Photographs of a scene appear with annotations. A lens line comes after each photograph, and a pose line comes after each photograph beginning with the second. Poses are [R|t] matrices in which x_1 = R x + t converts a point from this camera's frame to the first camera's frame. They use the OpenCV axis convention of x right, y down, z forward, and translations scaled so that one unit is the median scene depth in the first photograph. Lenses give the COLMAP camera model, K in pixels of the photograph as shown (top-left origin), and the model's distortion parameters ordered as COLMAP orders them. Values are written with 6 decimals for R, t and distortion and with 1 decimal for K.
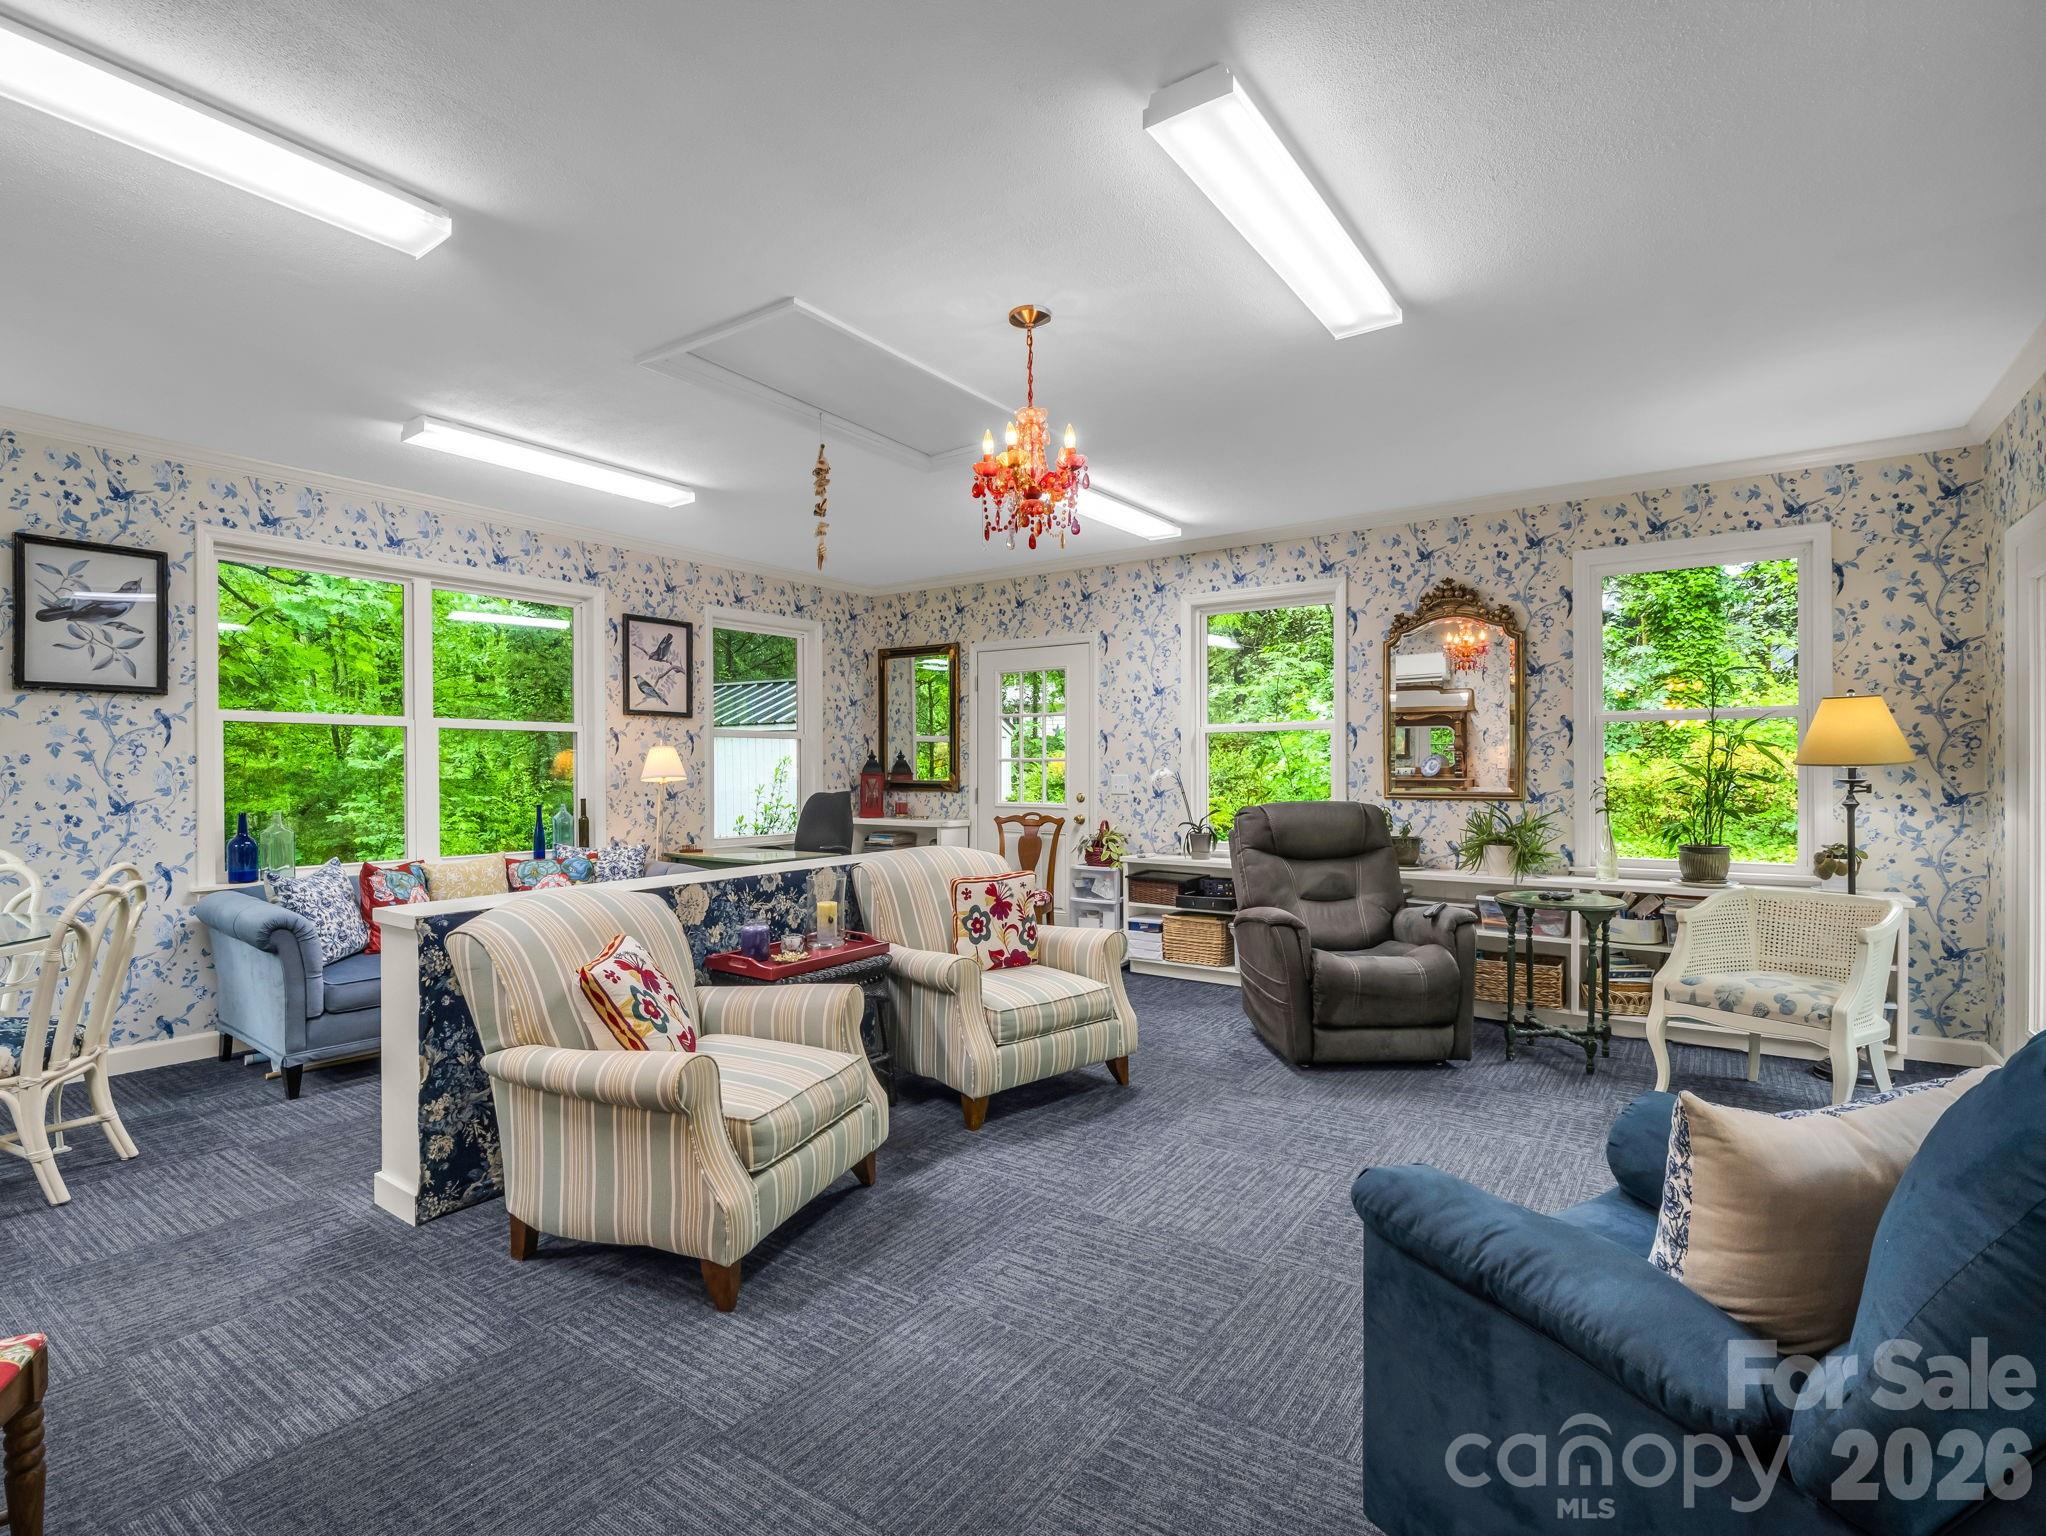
lens RADIAL K [[1020.9, 0, 984.3], [0, 1020.9, 770.0], [0, 0, 1]] dist [-0.018168, -0.000249]
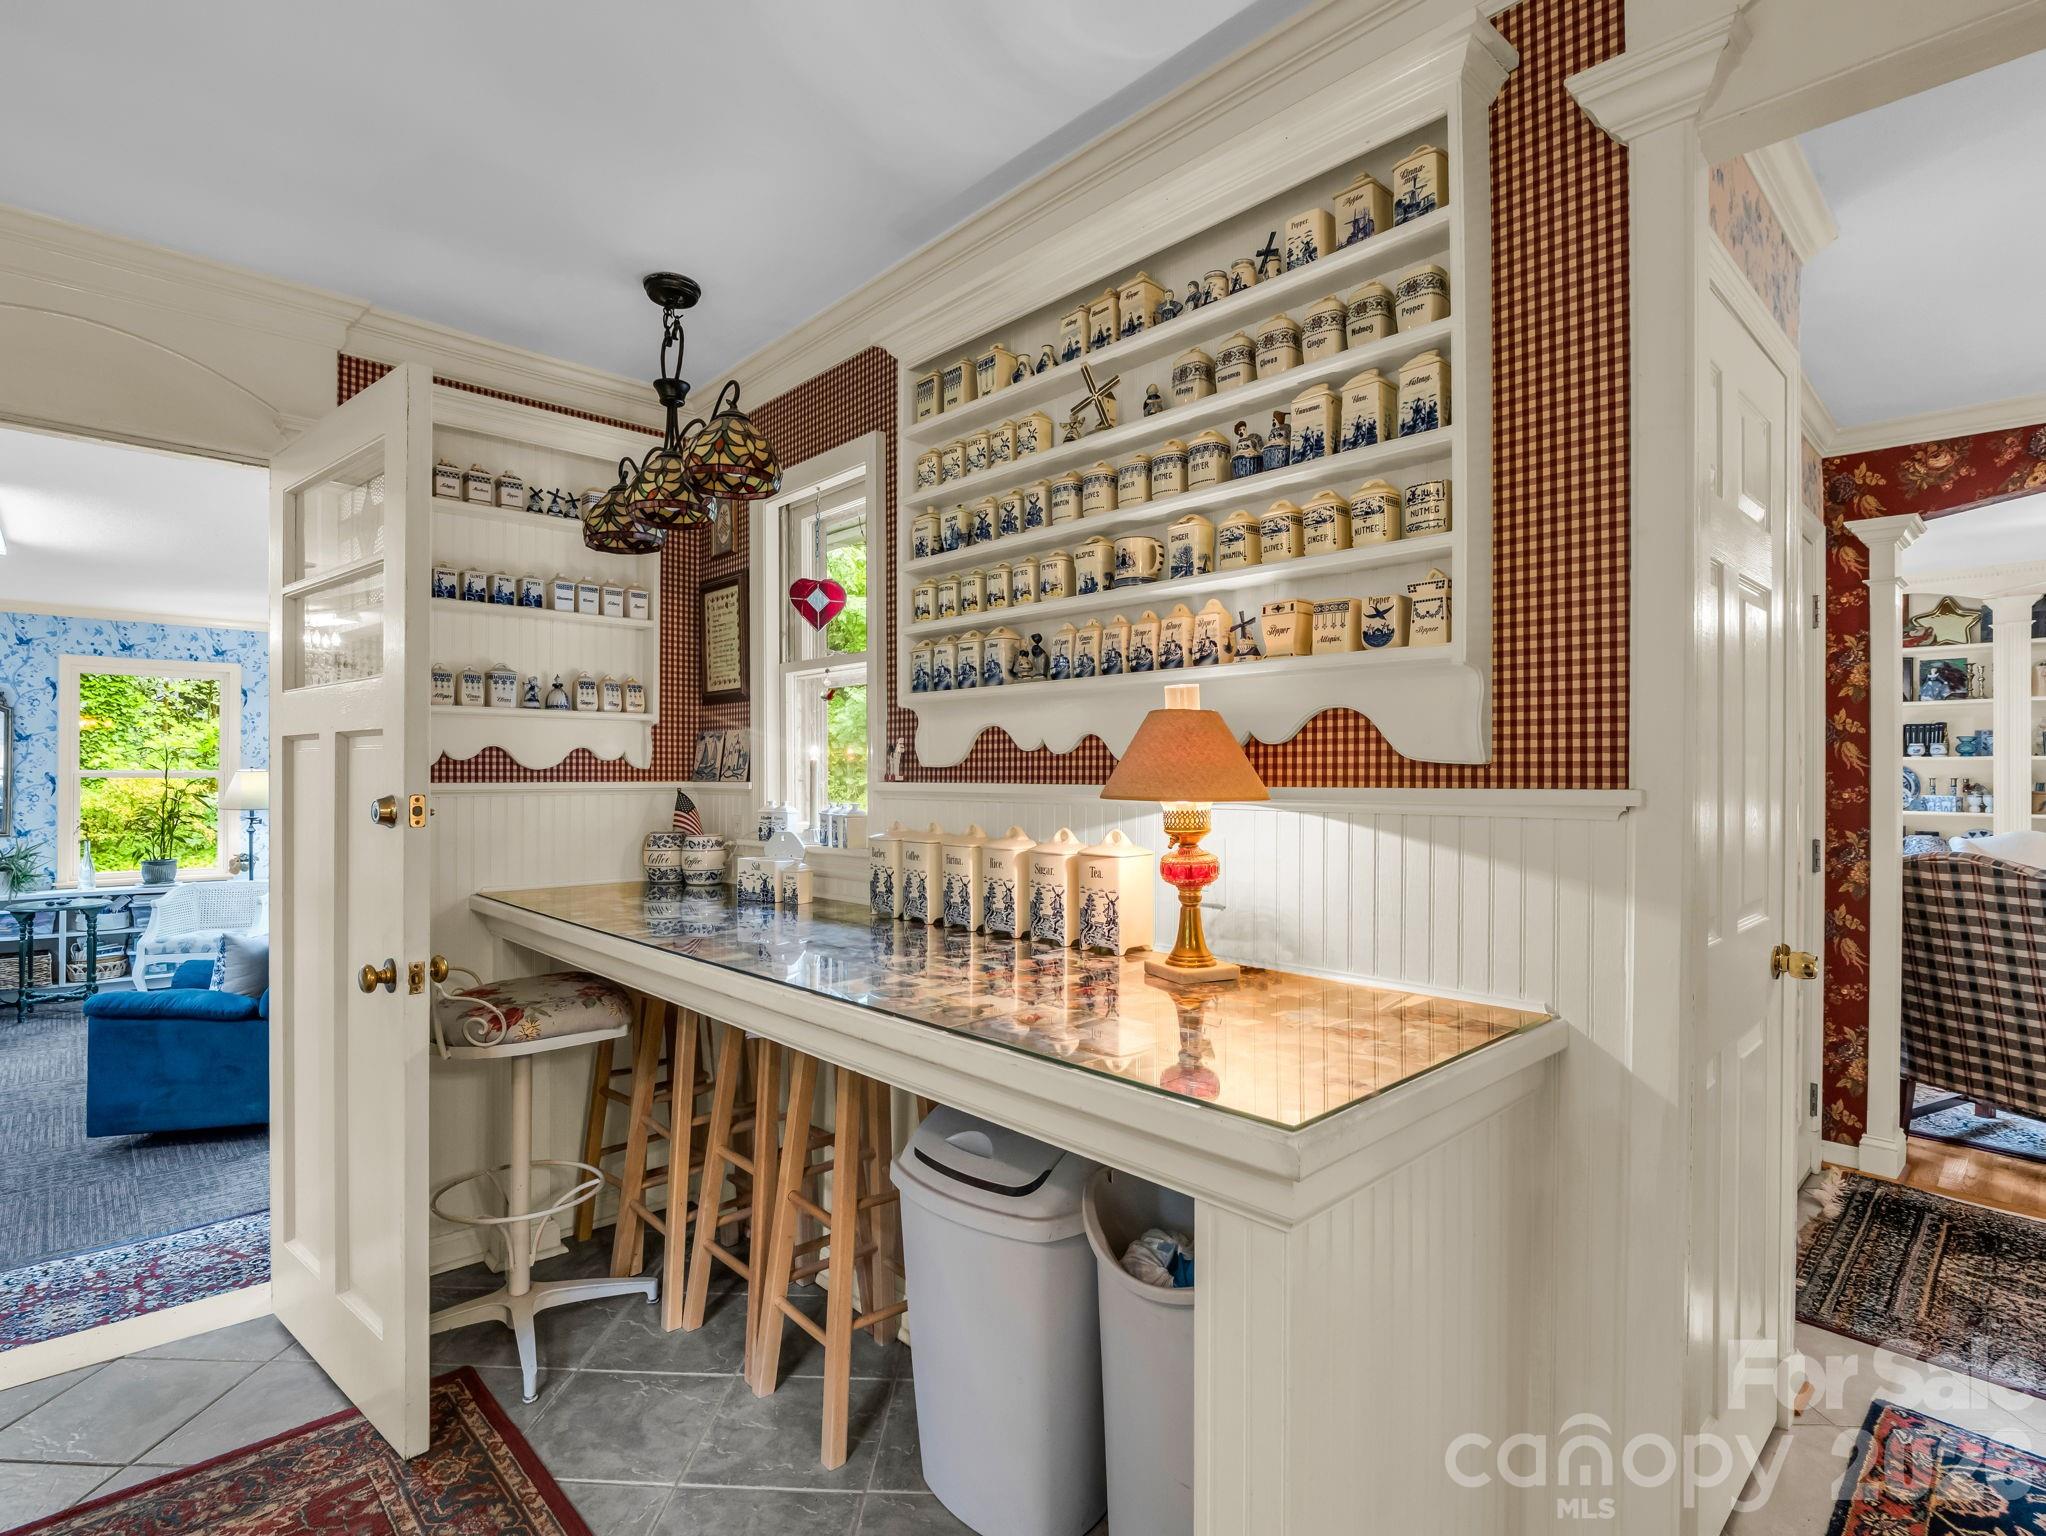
lens RADIAL K [[1014.1, 0, 1021.8], [0, 1014.1, 769.8], [0, 0, 1]] dist [-0.013401, 0.001232]
pose [[0.185644, 0.011045, 0.982555, -0.516727], [-0.004216, 0.999937, -0.010444, -0.049488], [-0.982608, -0.002203, 0.185678, -0.543728]]
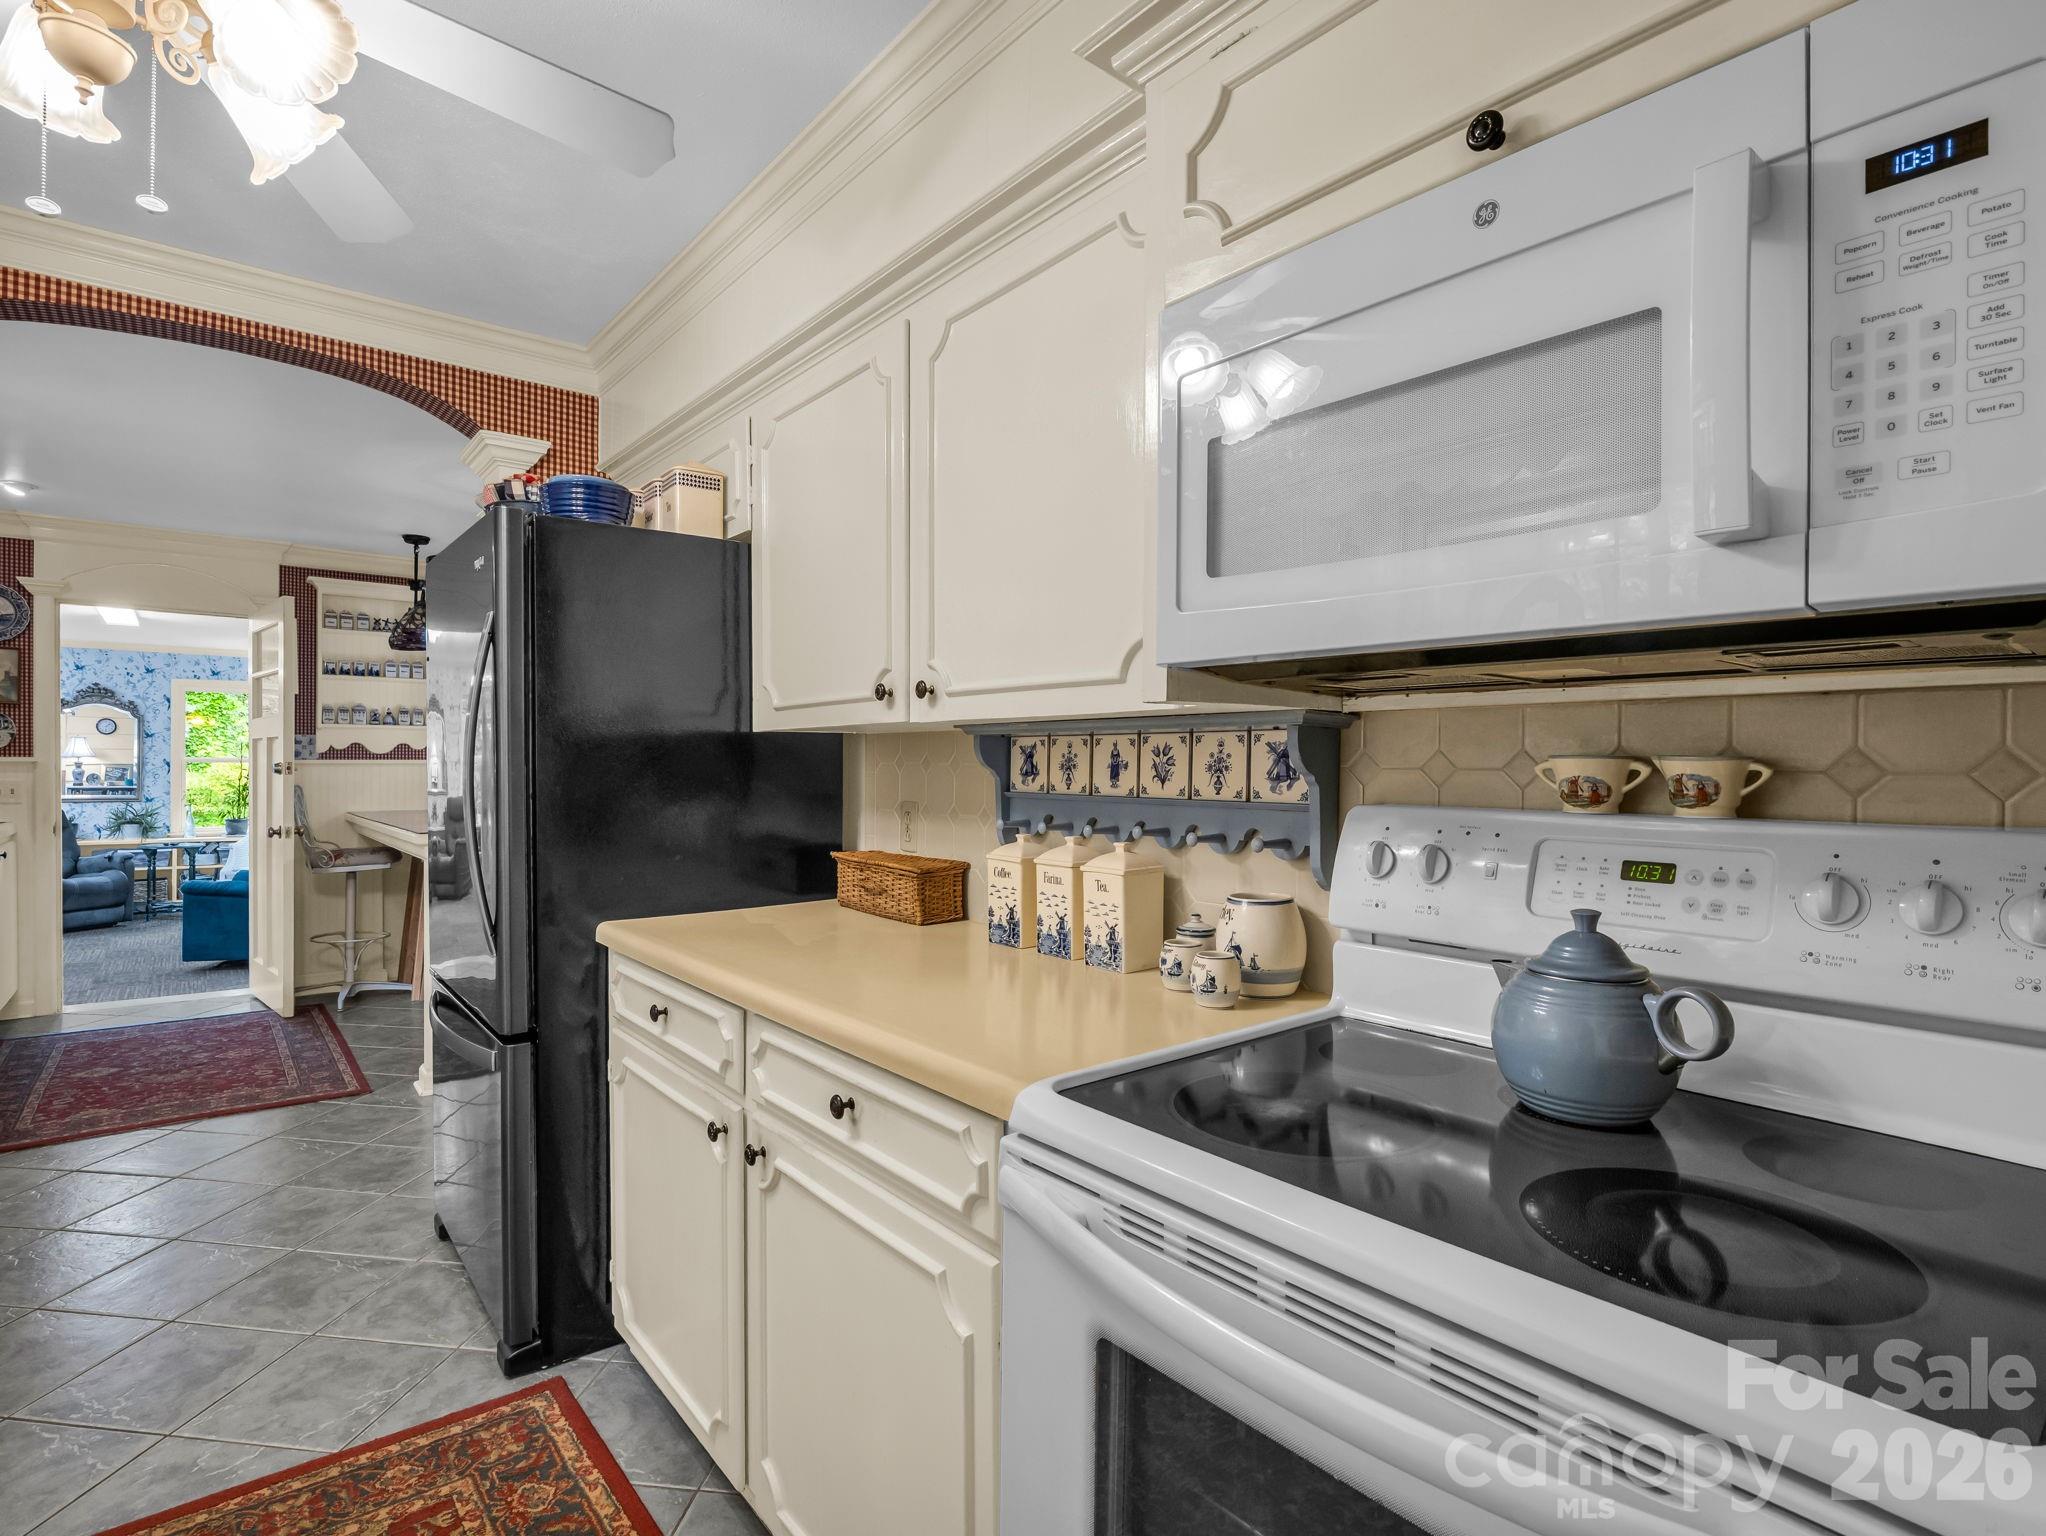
lens RADIAL K [[1017.5, 0, 1023.0], [0, 1017.5, 768.0], [0, 0, 1]] dist [-0.018532, 0.000964]
pose [[0.252838, 0.005856, 0.967491, -0.944828], [-0.006212, 0.999971, -0.004429, -0.037853], [-0.967489, -0.004890, 0.252867, -1.174984]]
